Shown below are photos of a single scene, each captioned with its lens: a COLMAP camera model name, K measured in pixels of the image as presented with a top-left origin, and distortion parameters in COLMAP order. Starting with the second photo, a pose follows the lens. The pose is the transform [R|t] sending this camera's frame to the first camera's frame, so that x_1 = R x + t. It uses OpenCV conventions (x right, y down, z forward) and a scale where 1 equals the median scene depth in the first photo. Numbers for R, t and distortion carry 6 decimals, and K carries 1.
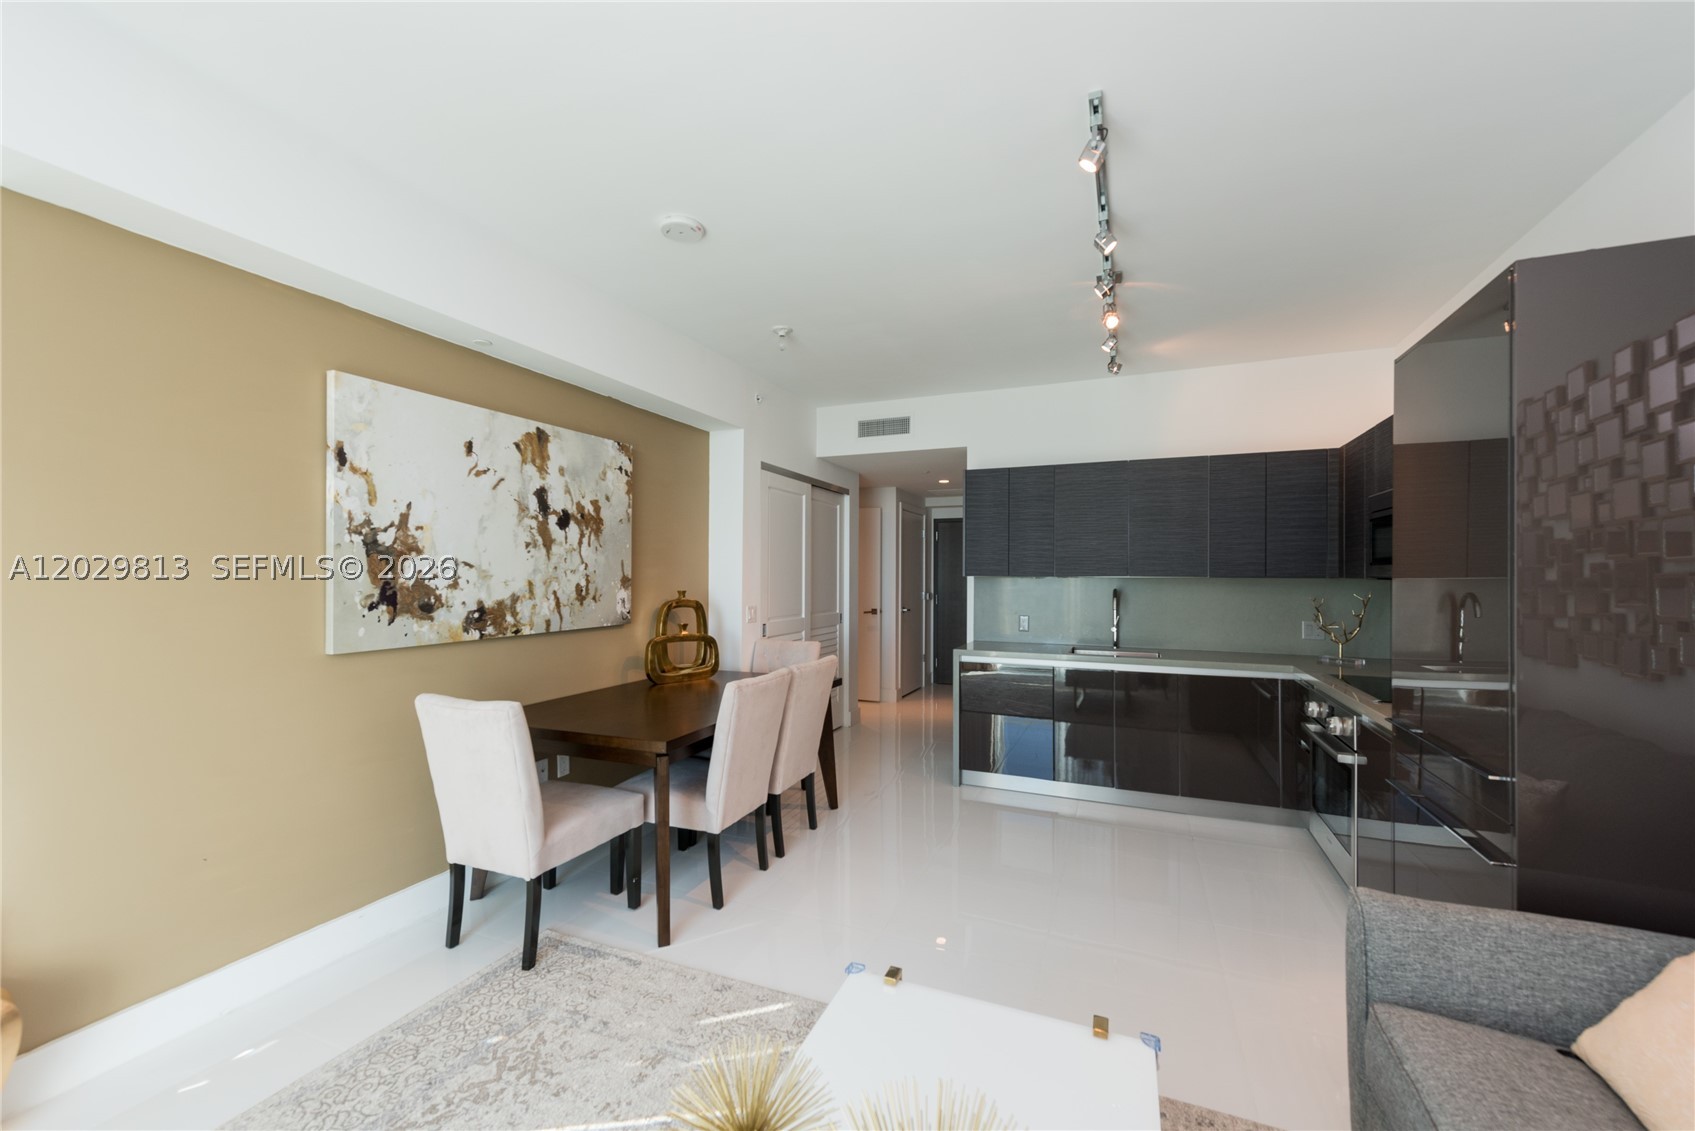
lens RADIAL K [[667.3, 0, 858.4], [0, 667.3, 571.4], [0, 0, 1]] dist [0.013824, -0.004862]
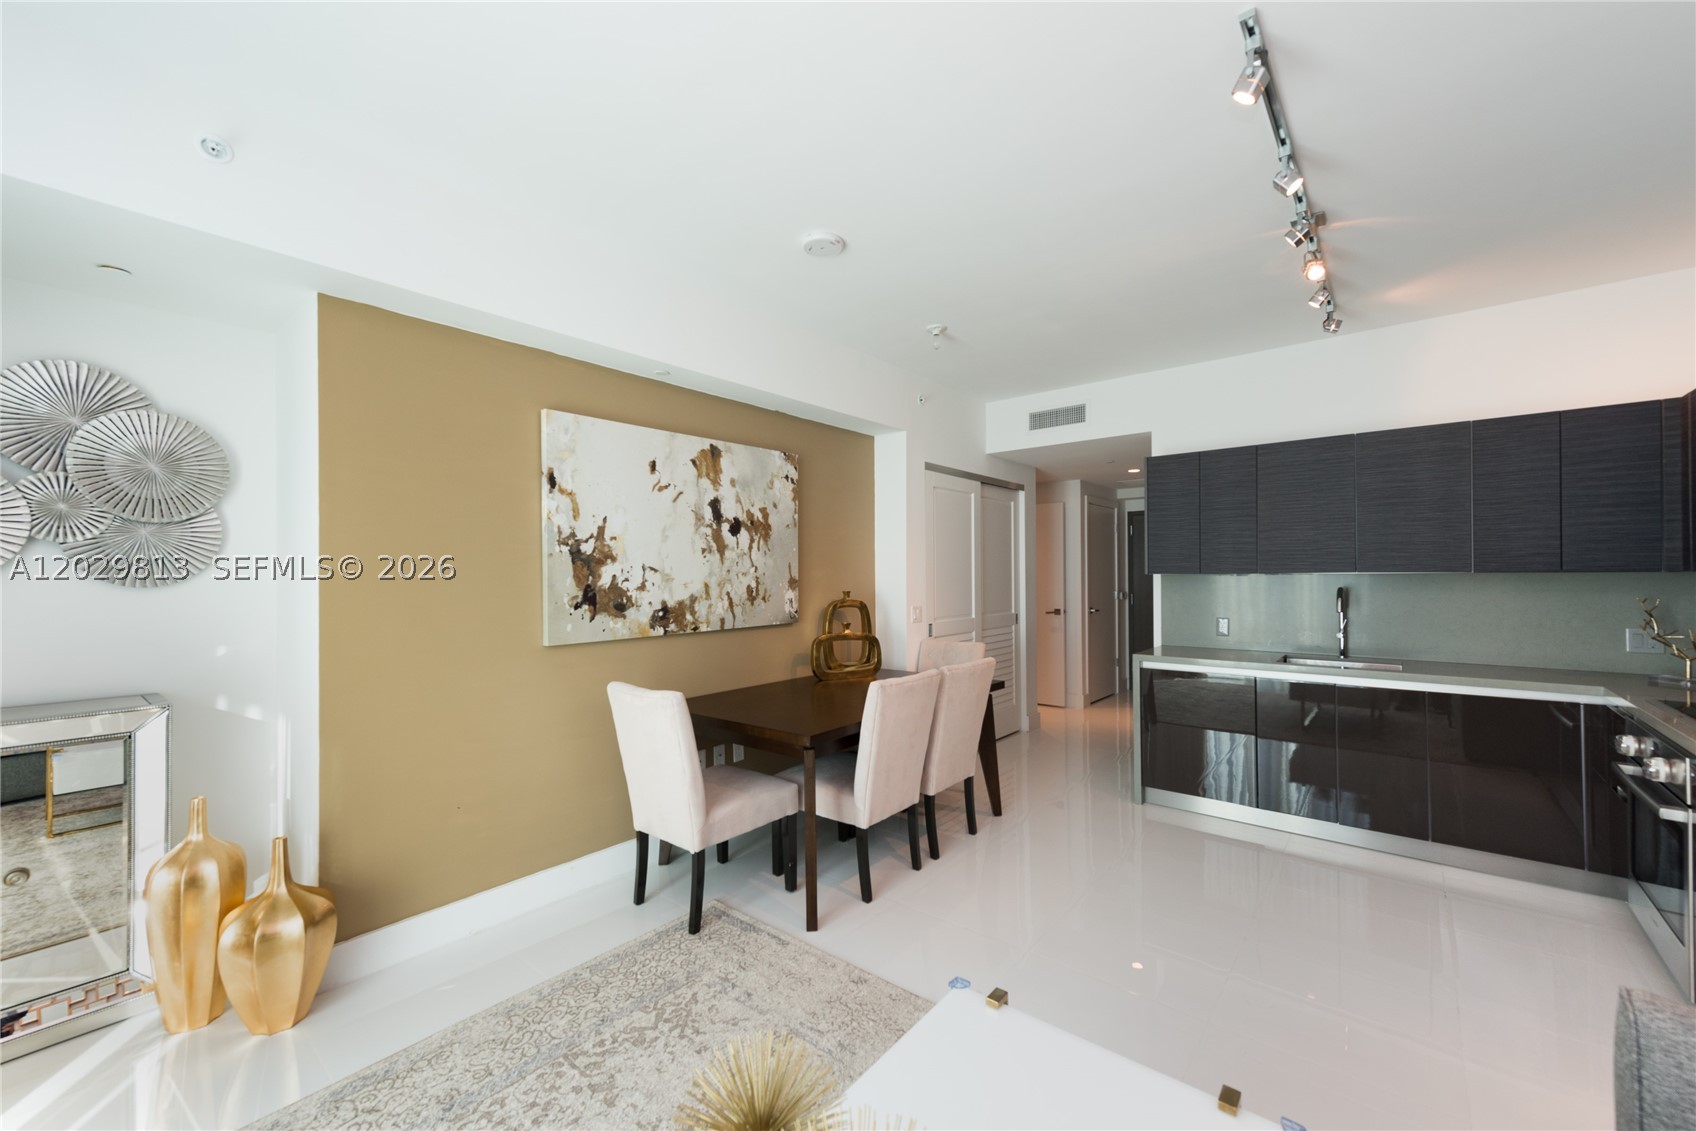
lens RADIAL K [[666.6, 0, 856.5], [0, 666.6, 570.5], [0, 0, 1]] dist [0.013947, -0.003893]
pose [[0.955579, -0.012528, -0.294470, 0.072330], [0.012530, 0.999920, -0.001881, -0.001512], [0.294470, -0.001892, 0.955659, 0.016992]]
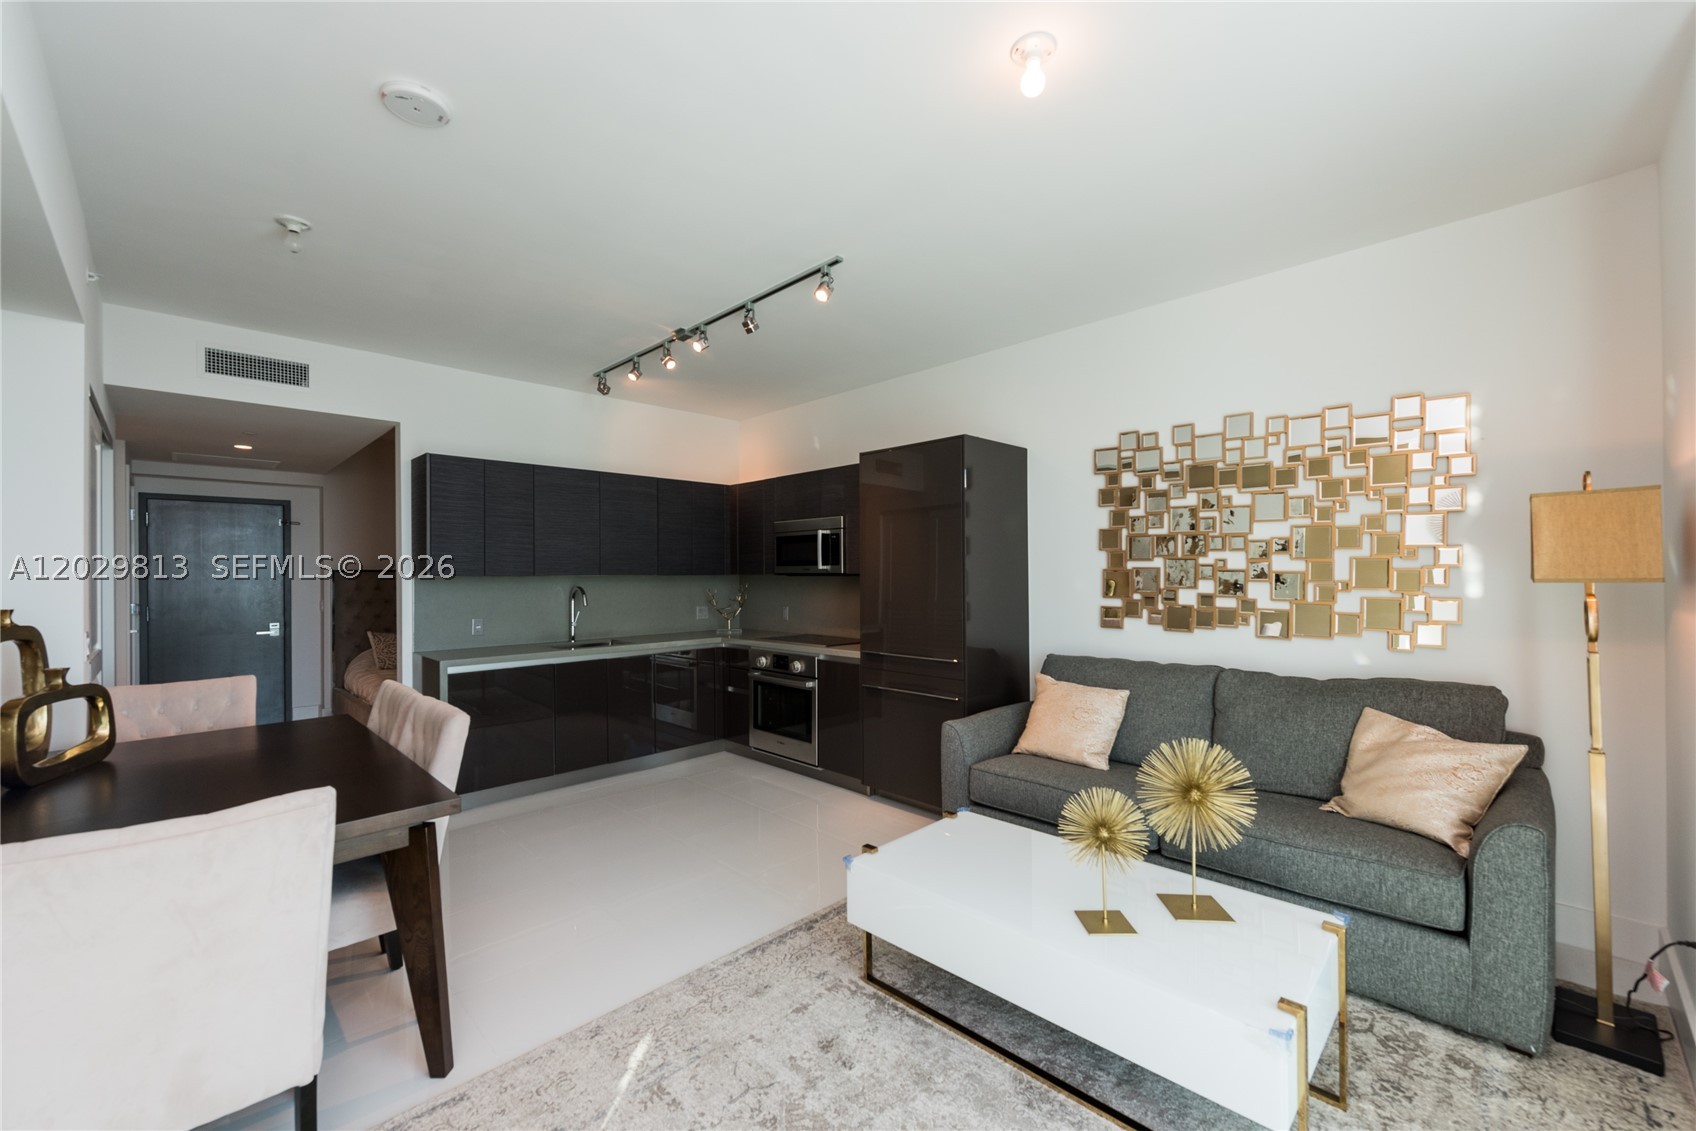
lens RADIAL K [[667.7, 0, 858.9], [0, 667.7, 571.4], [0, 0, 1]] dist [0.013824, -0.004862]
pose [[0.385703, -0.003846, 0.922615, -0.631582], [0.002617, 0.999992, 0.003074, -0.001223], [-0.922619, 0.001229, 0.385710, 0.225523]]
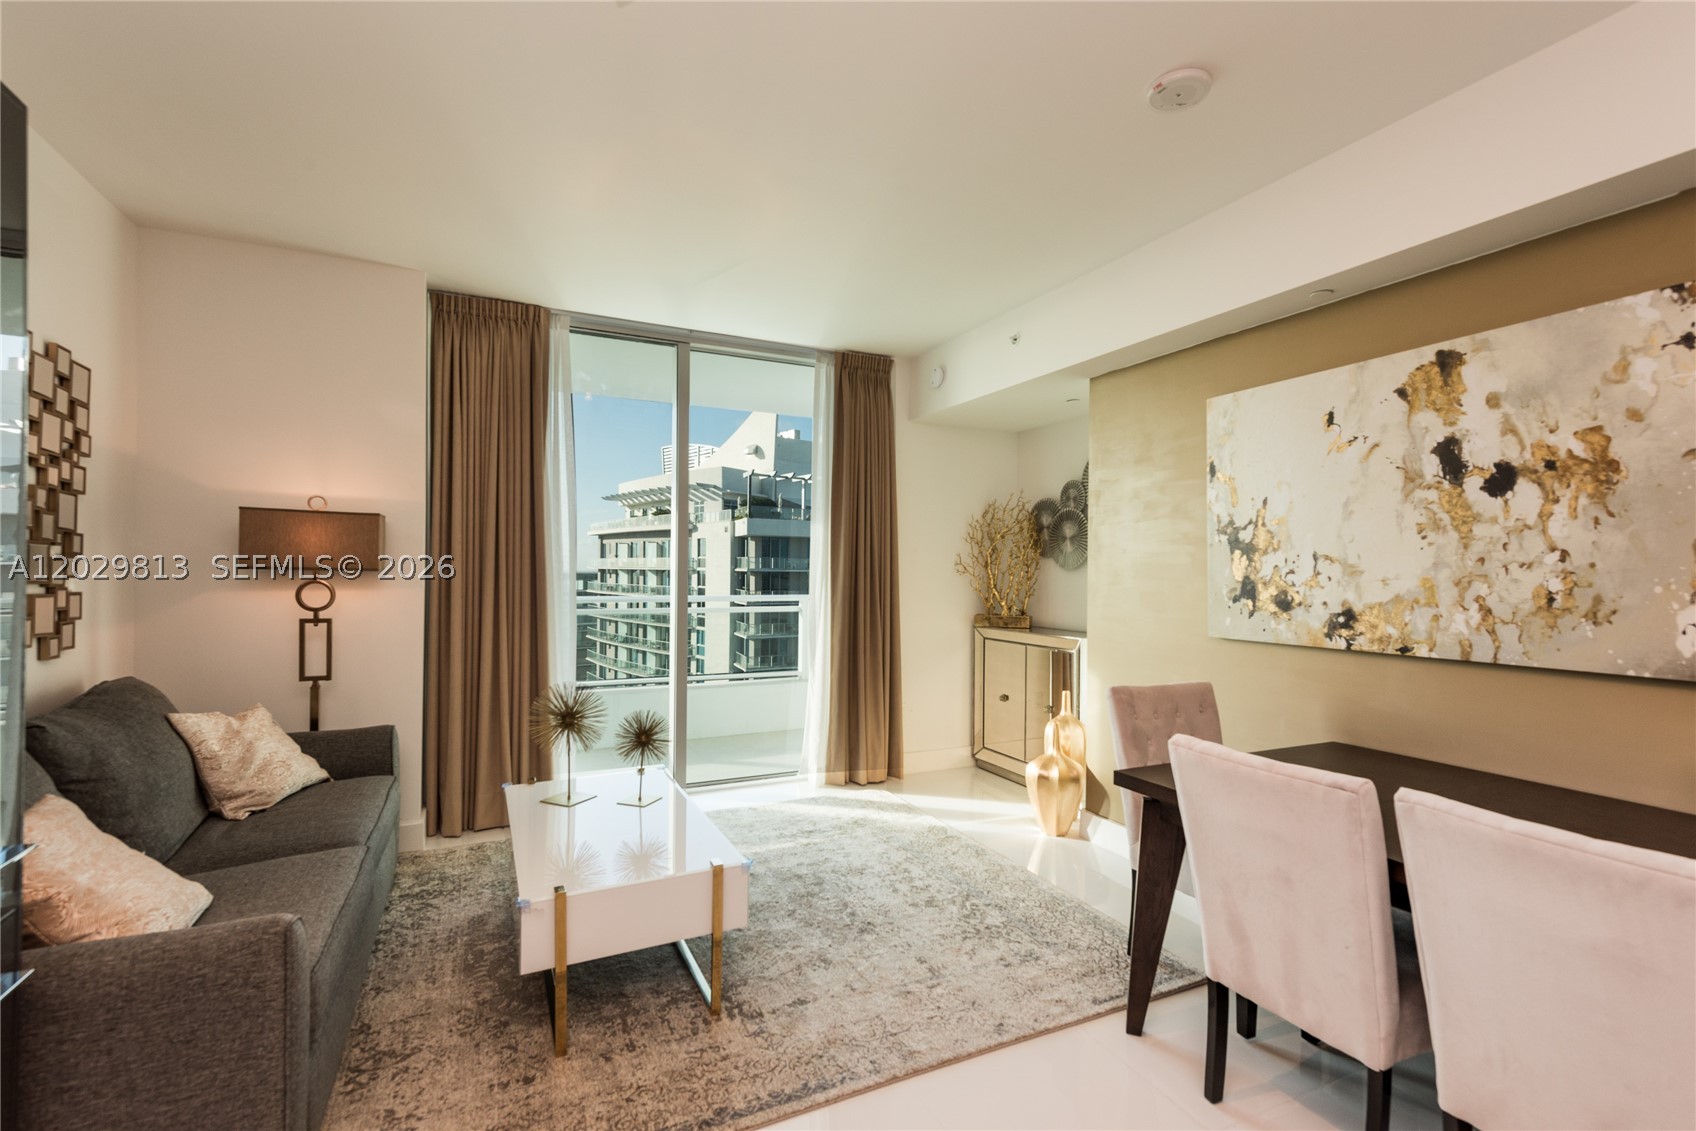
lens RADIAL K [[758.1, 0, 848.0], [0, 758.1, 565.5], [0, 0, 1]] dist [0.001368, 0.000269]
pose [[-0.681437, -0.011307, -0.731789, 0.478106], [-0.005447, 0.999931, -0.010378, 0.010781], [0.731857, -0.003086, -0.681452, 1.082890]]
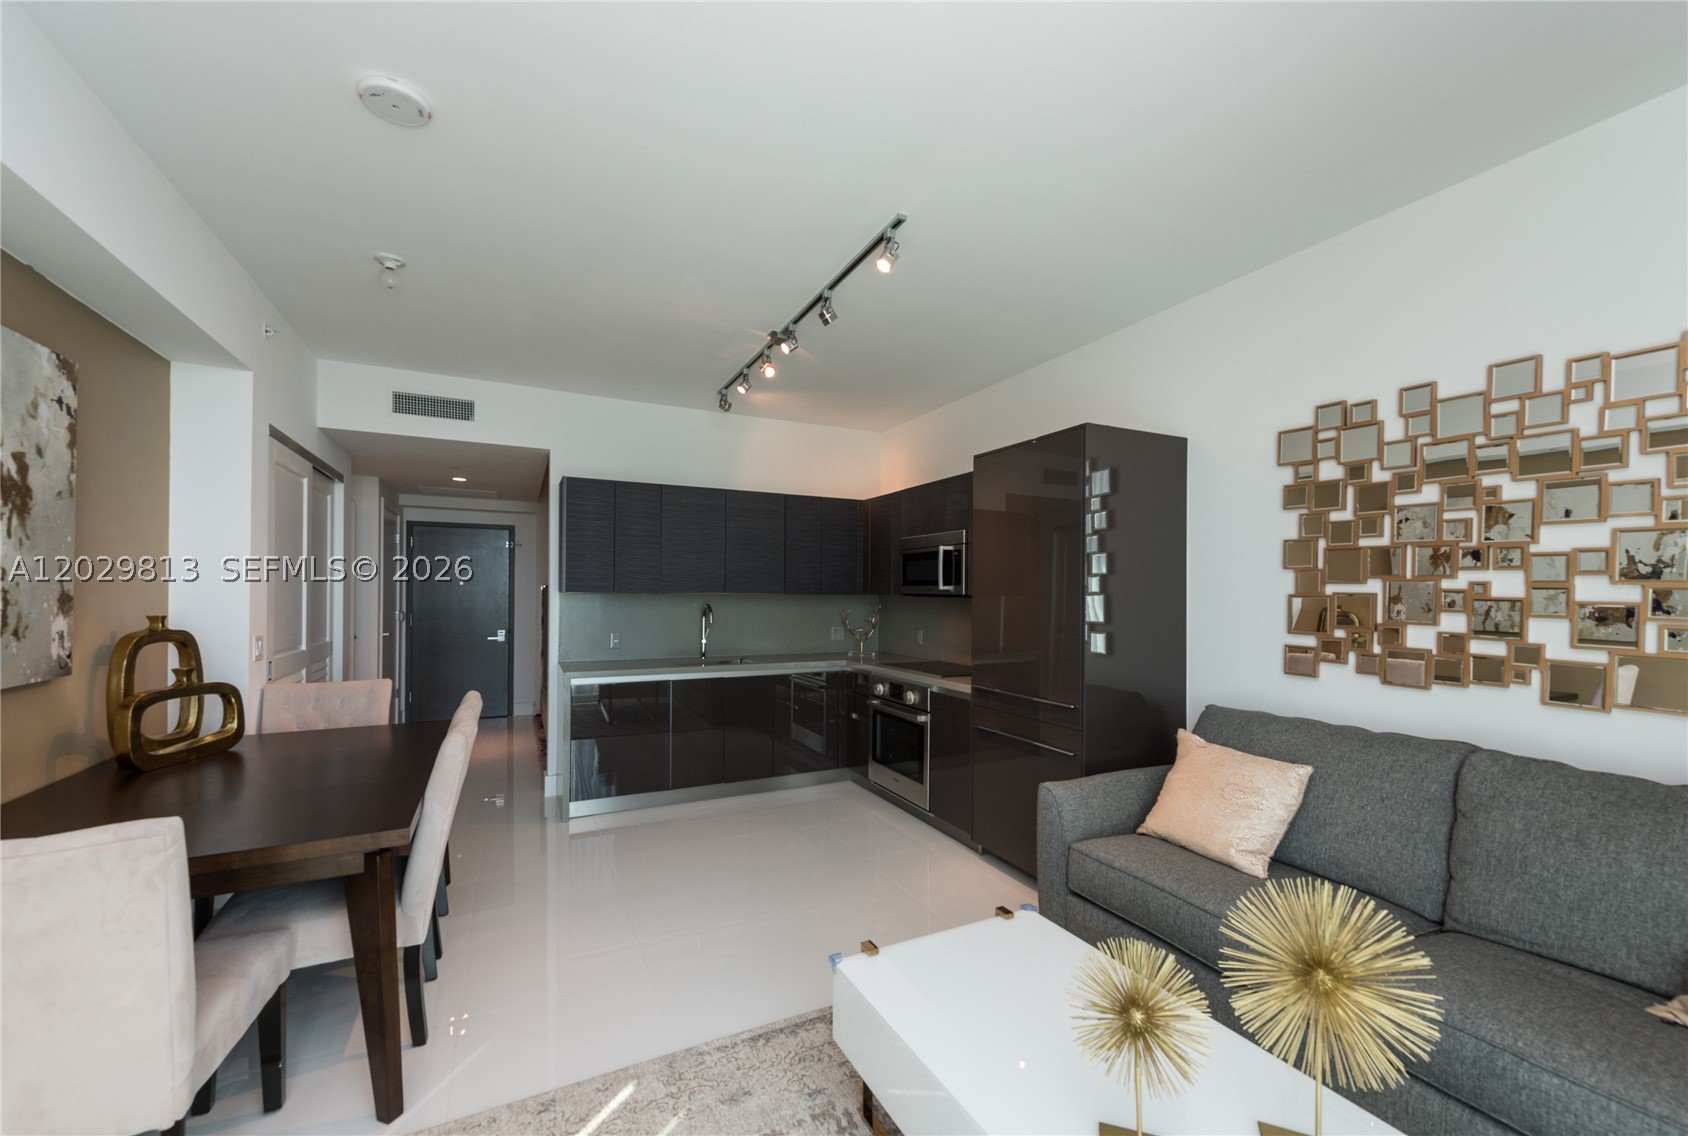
lens RADIAL K [[666.7, 0, 856.3], [0, 666.7, 591.1], [0, 0, 1]] dist [0.017792, -0.003872]
pose [[0.656252, 0.003374, 0.754534, -0.401843], [-0.009662, 0.999946, 0.003932, -0.002927], [-0.754480, -0.009871, 0.656249, 0.136030]]
